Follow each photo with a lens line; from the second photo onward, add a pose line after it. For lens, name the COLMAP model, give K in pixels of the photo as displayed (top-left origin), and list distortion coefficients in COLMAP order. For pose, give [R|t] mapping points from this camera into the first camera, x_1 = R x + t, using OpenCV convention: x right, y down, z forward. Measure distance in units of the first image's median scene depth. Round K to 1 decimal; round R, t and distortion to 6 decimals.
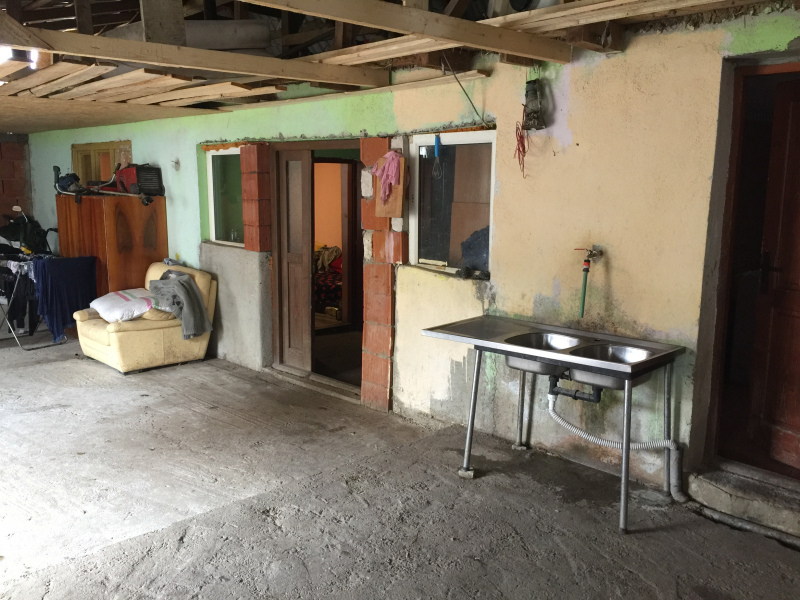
lens RADIAL K [[677.4, 0, 400.0], [0, 677.4, 300.0], [0, 0, 1]] dist [0.009359, 0.004667]
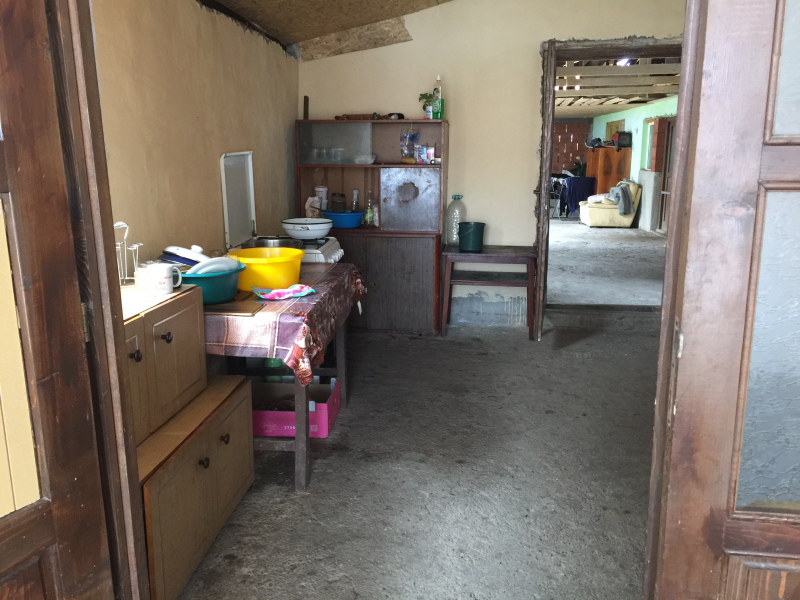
lens RADIAL K [[677.4, 0, 400.0], [0, 677.4, 300.0], [0, 0, 1]] dist [0.009359, 0.004667]
pose [[0.644967, 0.147491, -0.749843, 0.832619], [-0.116108, 0.988720, 0.094609, 0.192559], [0.755339, 0.026043, 0.654817, -0.858162]]
